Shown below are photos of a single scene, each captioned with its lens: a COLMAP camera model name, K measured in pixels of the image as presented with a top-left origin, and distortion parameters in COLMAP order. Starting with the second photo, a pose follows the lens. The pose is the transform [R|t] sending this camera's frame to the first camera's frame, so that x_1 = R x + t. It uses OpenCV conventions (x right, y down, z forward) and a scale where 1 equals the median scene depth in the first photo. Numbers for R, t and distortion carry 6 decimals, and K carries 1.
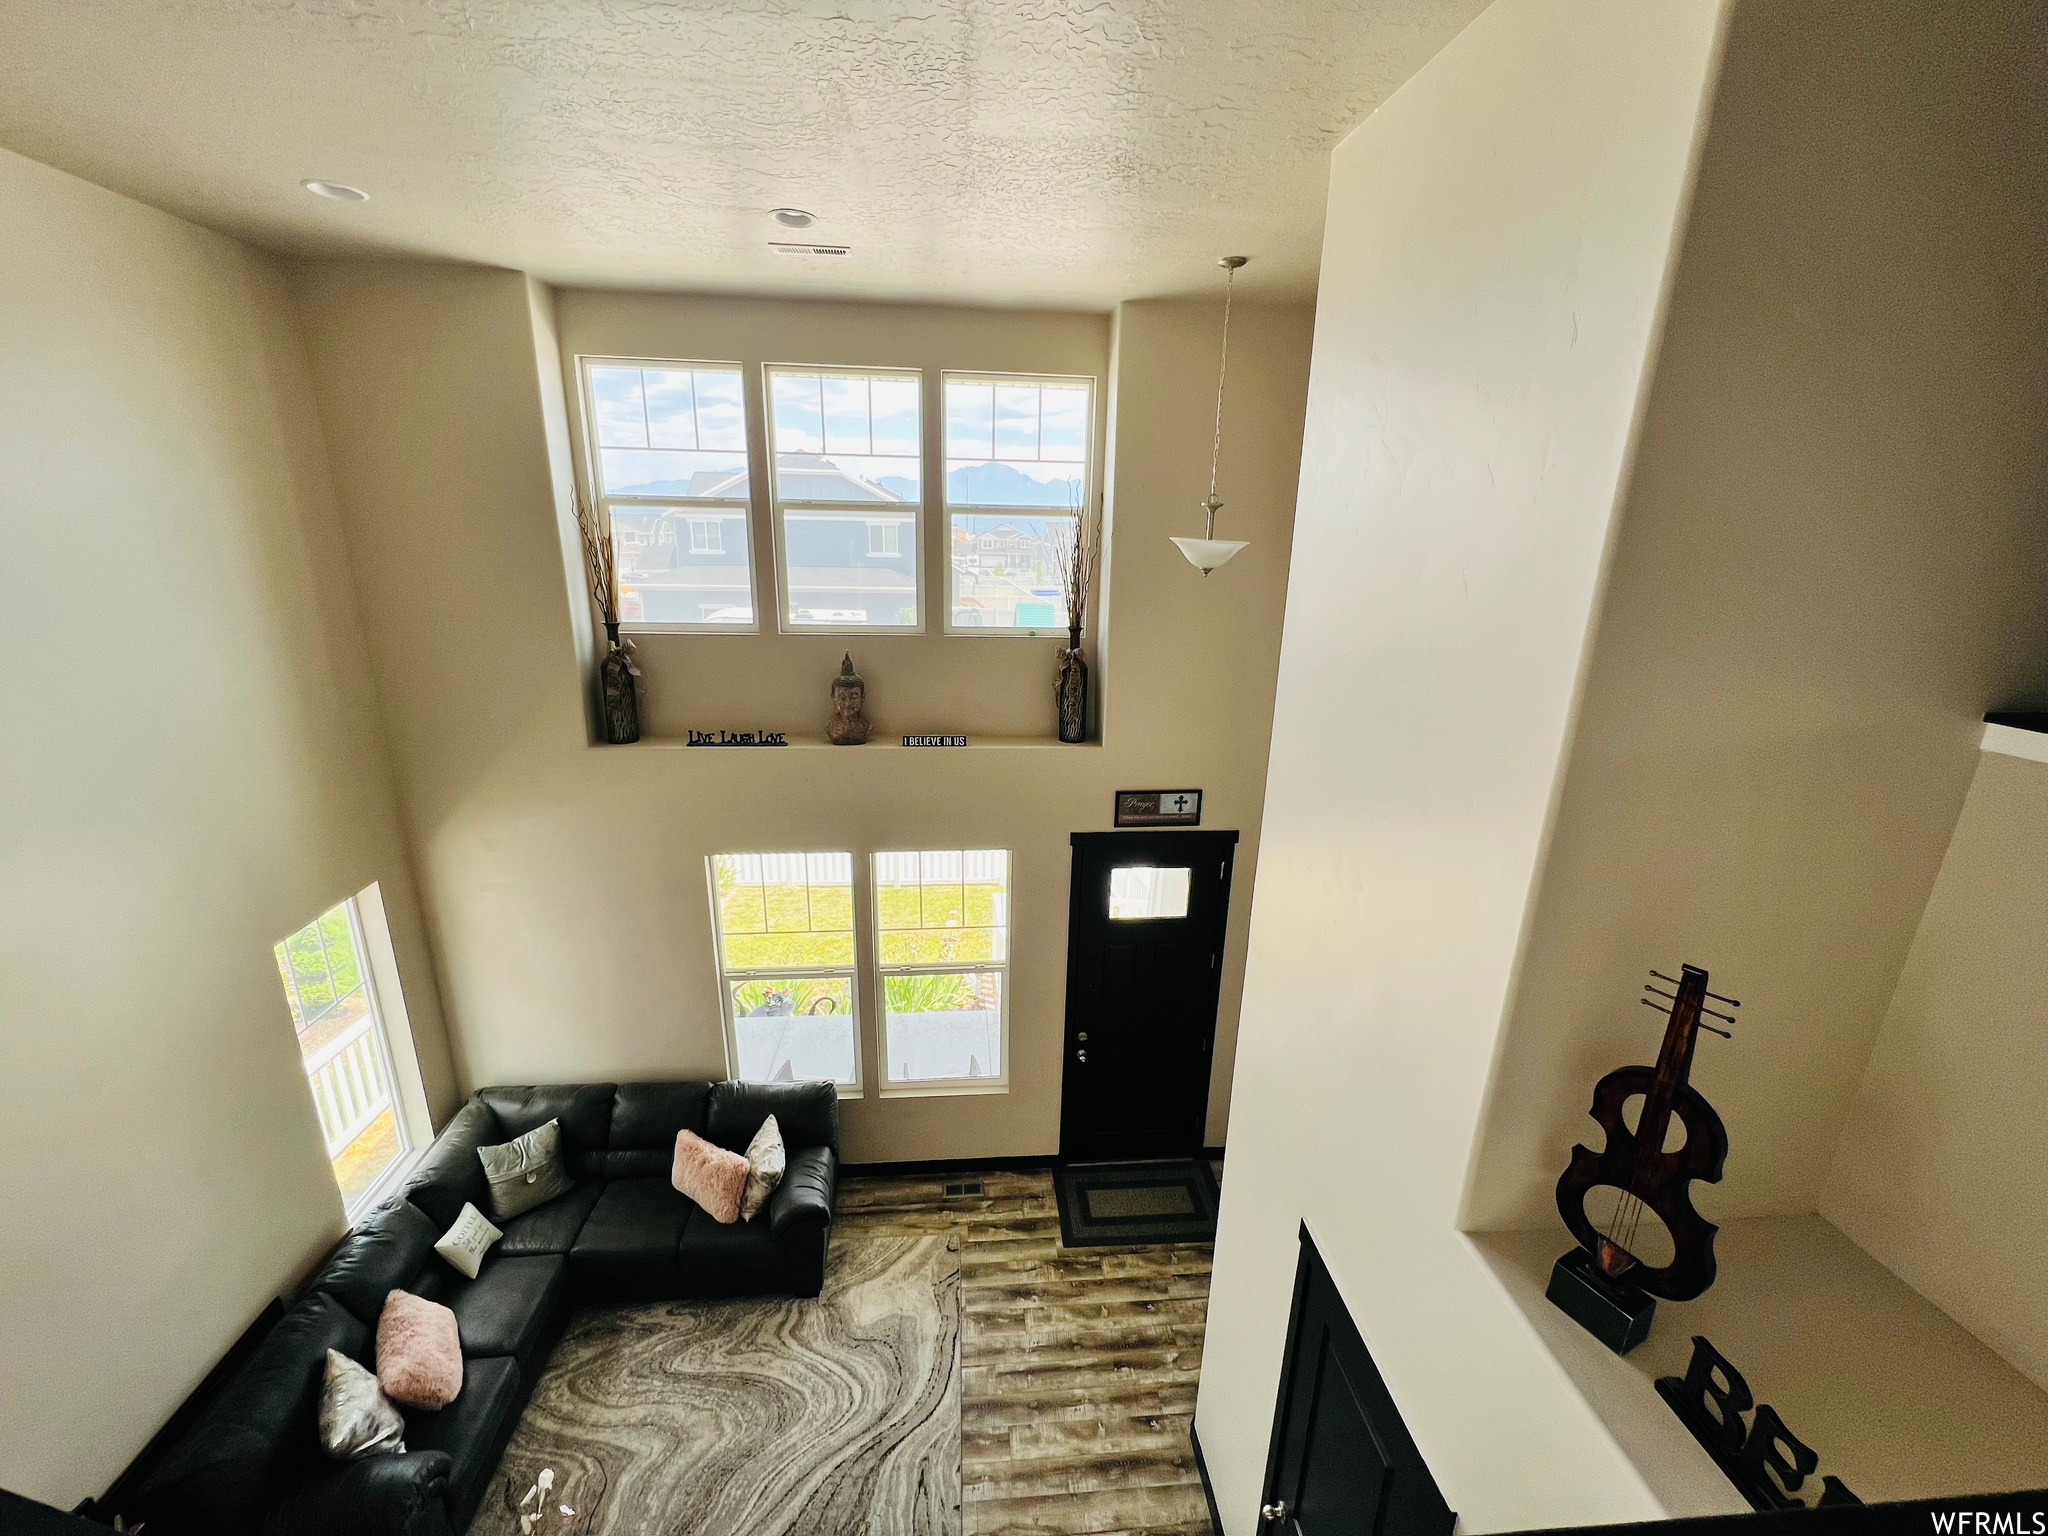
lens RADIAL K [[829.2, 0, 1016.2], [0, 829.2, 758.9], [0, 0, 1]] dist [0.009952, -0.000282]
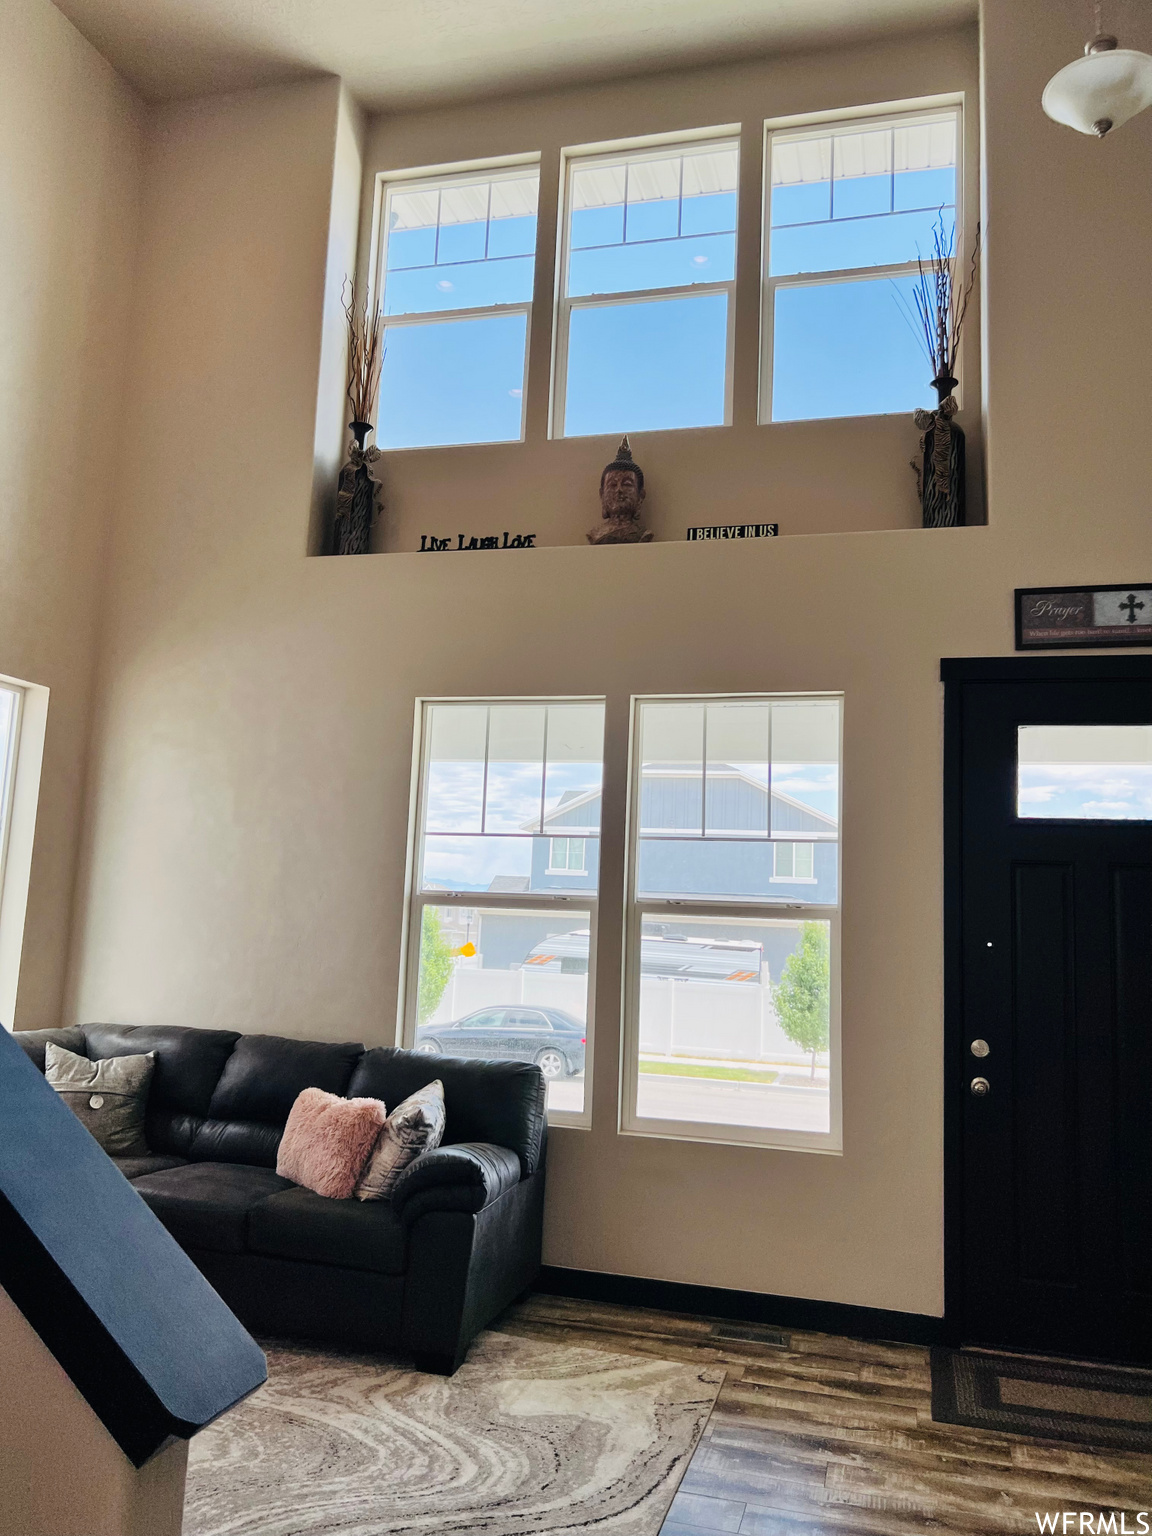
lens RADIAL K [[1152.9, 0, 581.3], [0, 1152.9, 764.7], [0, 0, 1]] dist [0.053352, -0.058478]
pose [[0.937980, -0.026311, -0.345690, 0.114547], [-0.123116, 0.906846, -0.403079, 0.562137], [0.324093, 0.420640, 0.847364, 0.204961]]
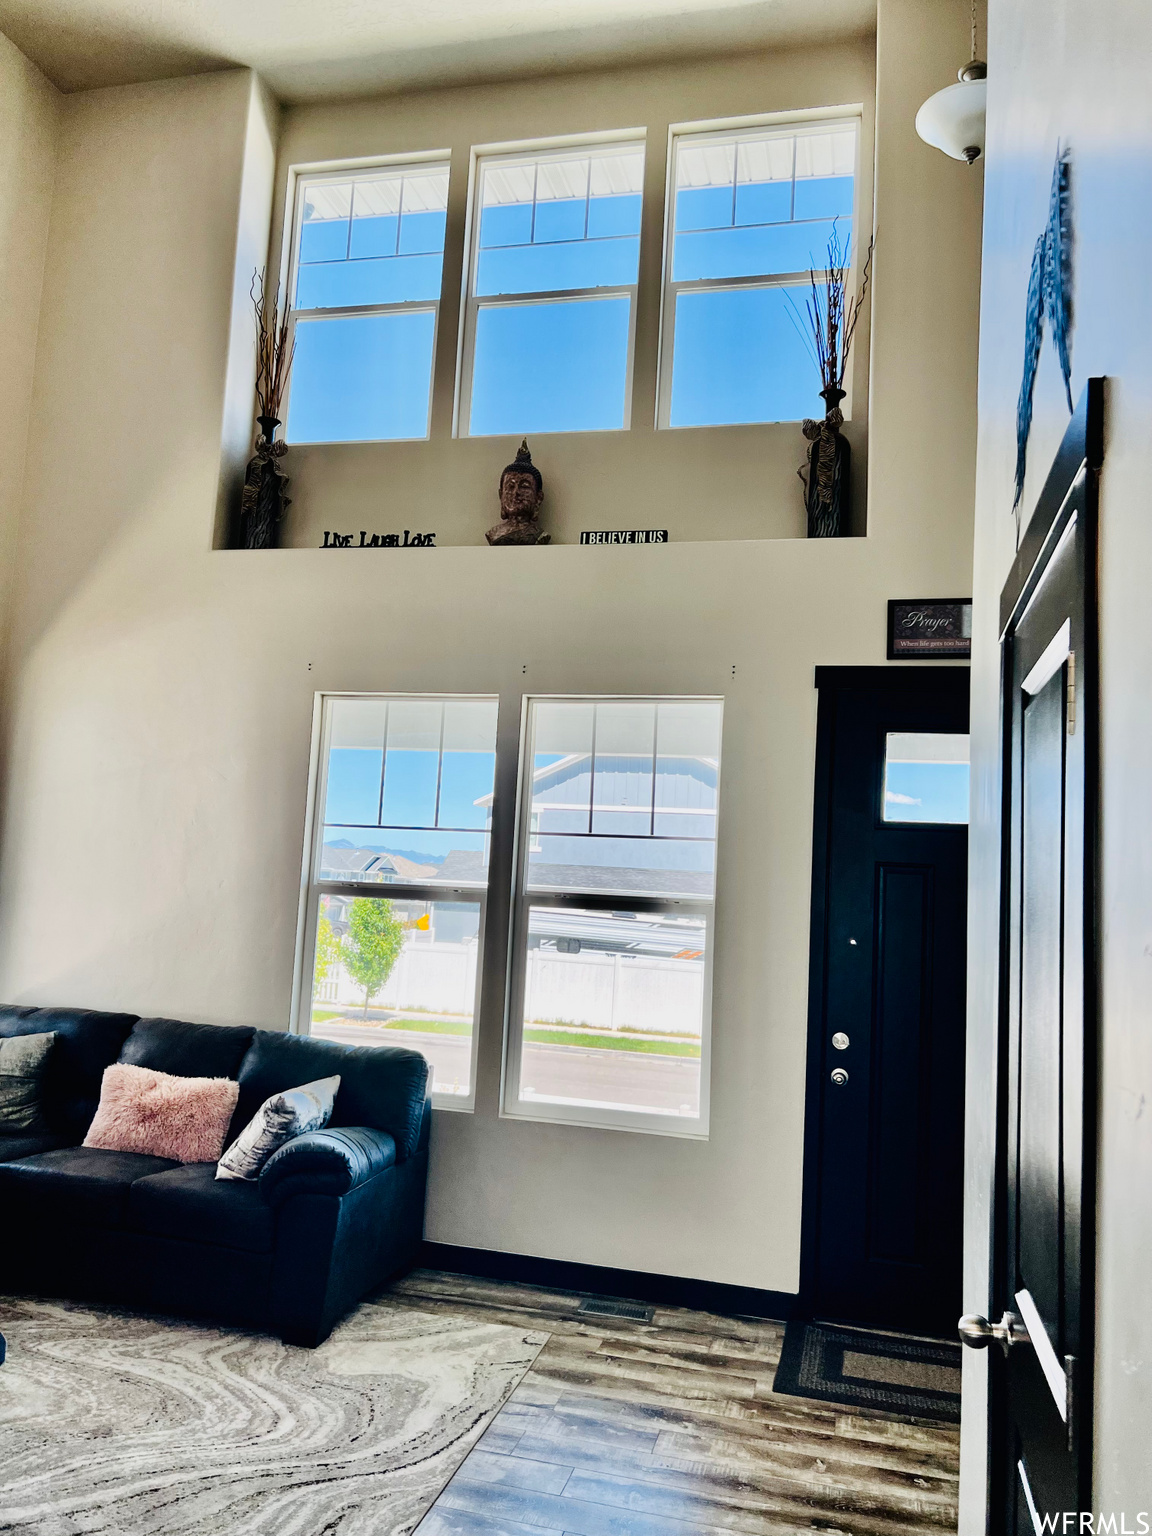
lens RADIAL K [[1152.9, 0, 563.5], [0, 1152.9, 773.9], [0, 0, 1]] dist [0.053352, -0.058478]
pose [[0.942926, -0.001146, -0.333000, 0.184861], [-0.131964, 0.916836, -0.376826, 0.547013], [0.305738, 0.399263, 0.864357, 0.192473]]
